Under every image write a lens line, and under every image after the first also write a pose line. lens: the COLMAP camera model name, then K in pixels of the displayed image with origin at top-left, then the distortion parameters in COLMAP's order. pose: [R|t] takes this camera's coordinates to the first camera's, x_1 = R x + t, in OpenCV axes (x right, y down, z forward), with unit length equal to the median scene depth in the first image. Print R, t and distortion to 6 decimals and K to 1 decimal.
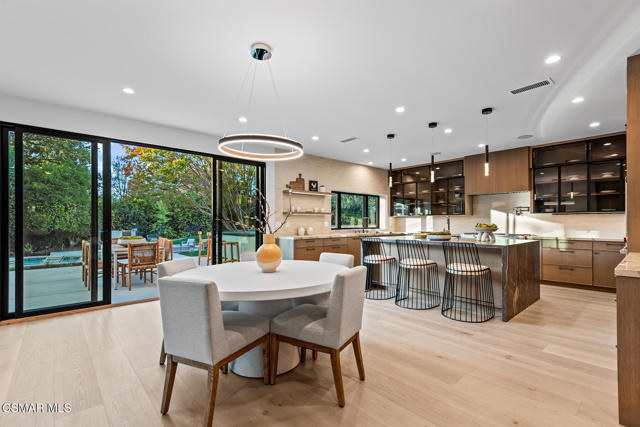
lens RADIAL K [[291.0, 0, 317.5], [0, 291.0, 219.6], [0, 0, 1]] dist [0.013894, -0.002694]
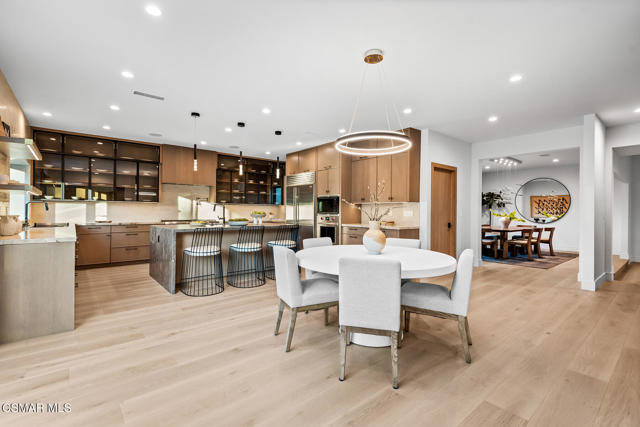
lens RADIAL K [[291.0, 0, 310.5], [0, 291.0, 211.8], [0, 0, 1]] dist [0.013894, -0.002694]
pose [[0.035312, 0.000759, 0.999376, -0.538309], [-0.012868, 0.999917, -0.000304, 0.012108], [-0.999293, -0.012849, 0.035319, 0.500935]]
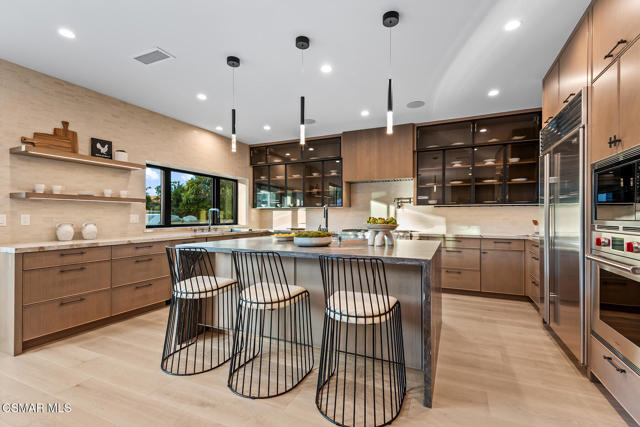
lens RADIAL K [[291.0, 0, 320.8], [0, 291.0, 218.9], [0, 0, 1]] dist [0.013894, -0.002694]
pose [[0.911523, -0.001598, 0.411245, 0.142963], [-0.005299, 0.999864, 0.015630, 0.005500], [-0.411214, -0.016426, 0.911391, 0.344691]]
